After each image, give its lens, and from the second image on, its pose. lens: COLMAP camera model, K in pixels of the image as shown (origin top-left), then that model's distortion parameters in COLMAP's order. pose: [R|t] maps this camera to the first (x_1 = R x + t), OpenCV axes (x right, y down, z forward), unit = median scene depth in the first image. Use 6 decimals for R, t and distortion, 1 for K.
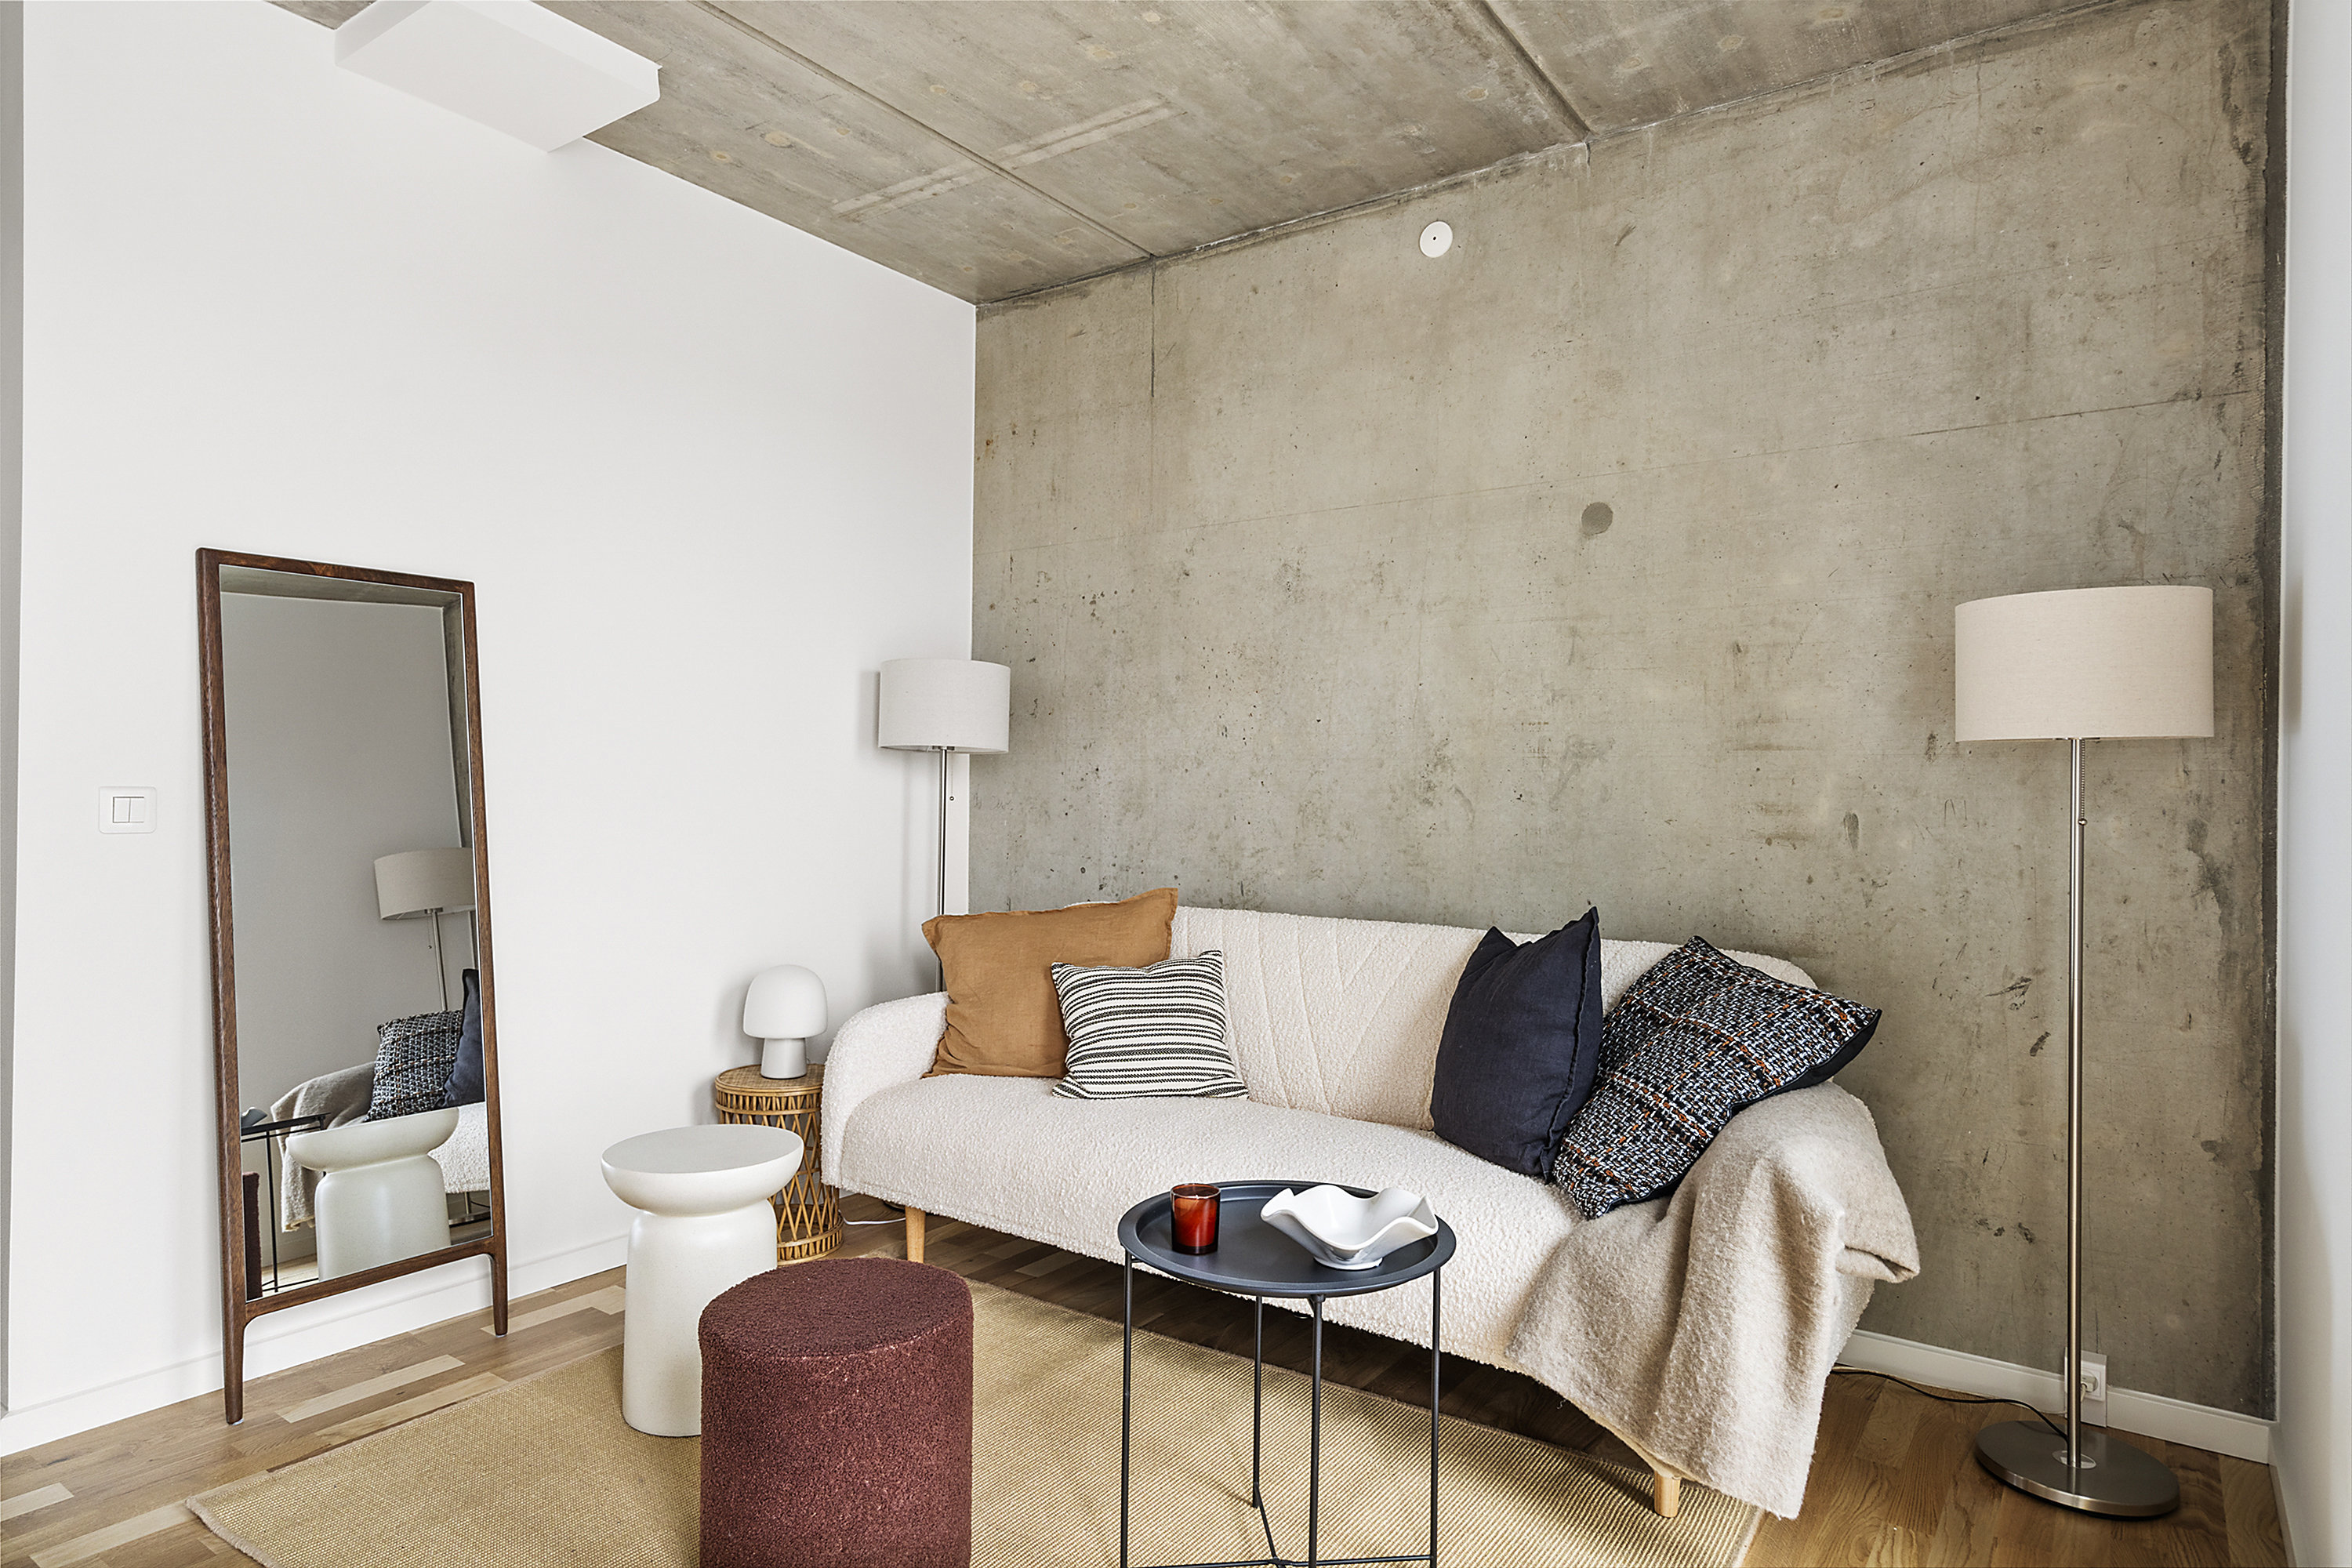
lens RADIAL K [[1354.9, 0, 1176.3], [0, 1354.9, 790.8], [0, 0, 1]] dist [0.006110, -0.000245]
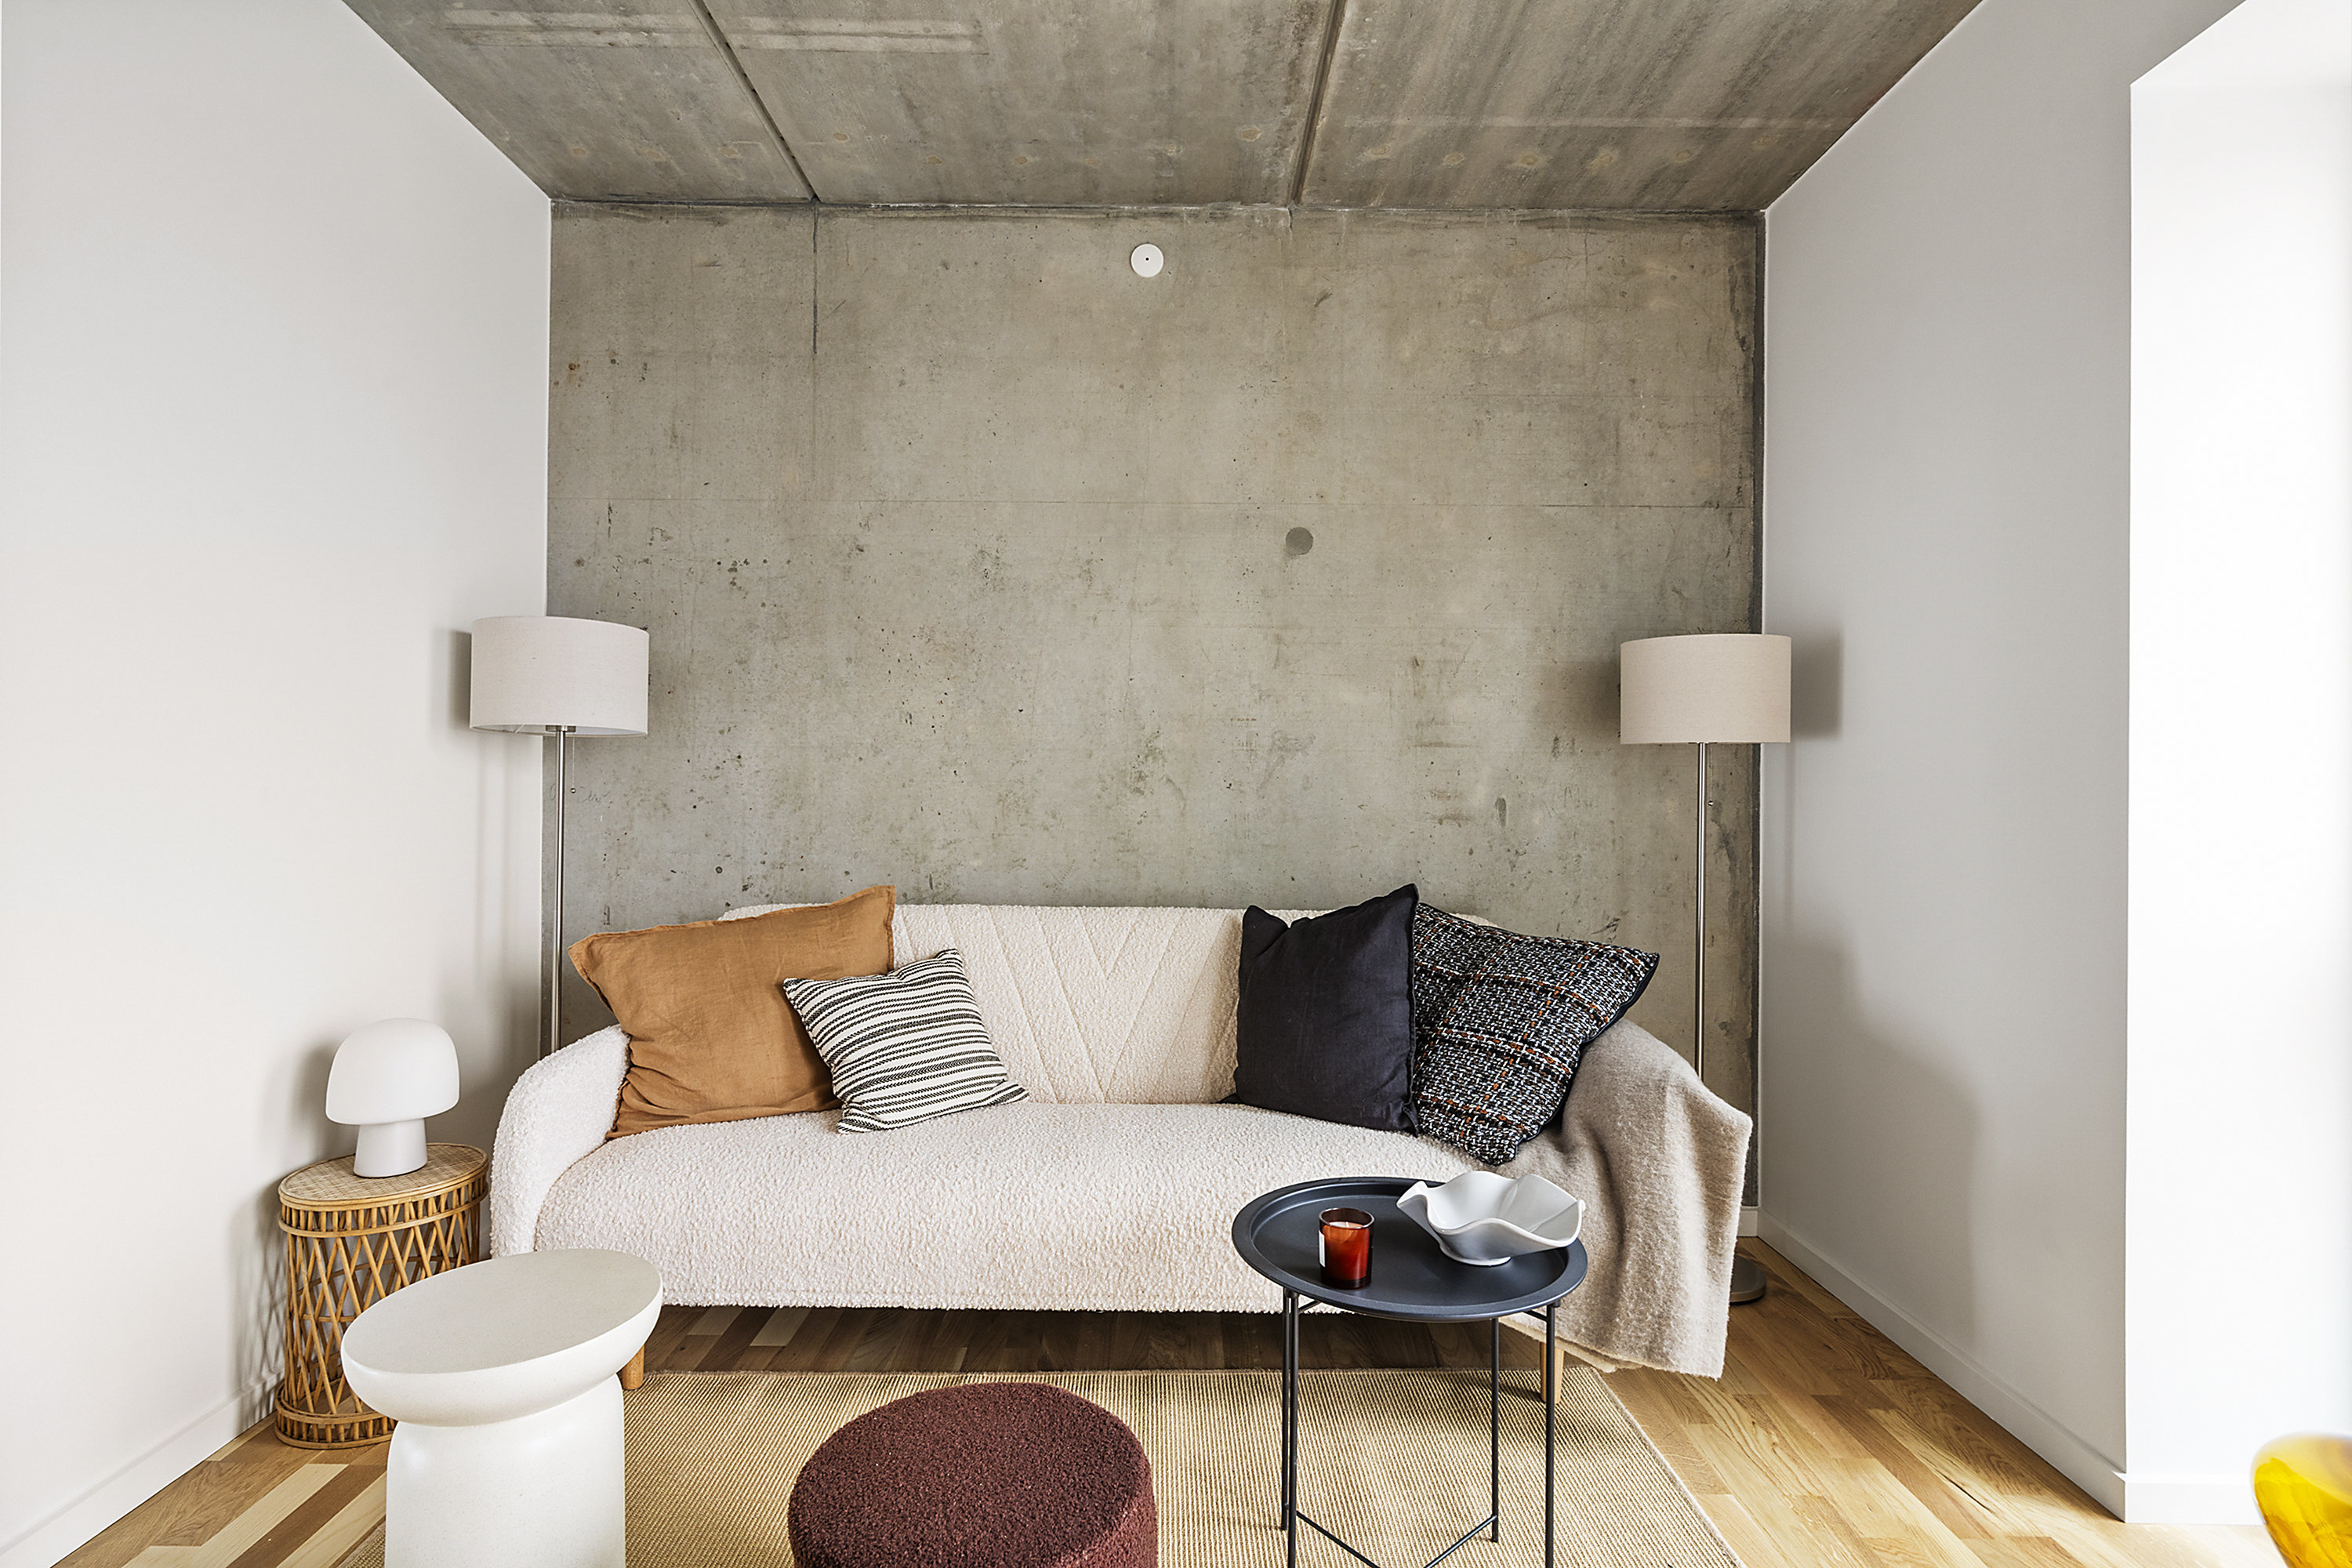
lens RADIAL K [[1152.8, 0, 1174.4], [0, 1152.8, 780.4], [0, 0, 1]] dist [-0.000030, 0.001811]
pose [[0.814446, -0.002848, 0.580232, -0.354615], [0.000555, 0.999991, 0.004130, -0.004286], [-0.580239, -0.003042, 0.814441, 0.283866]]
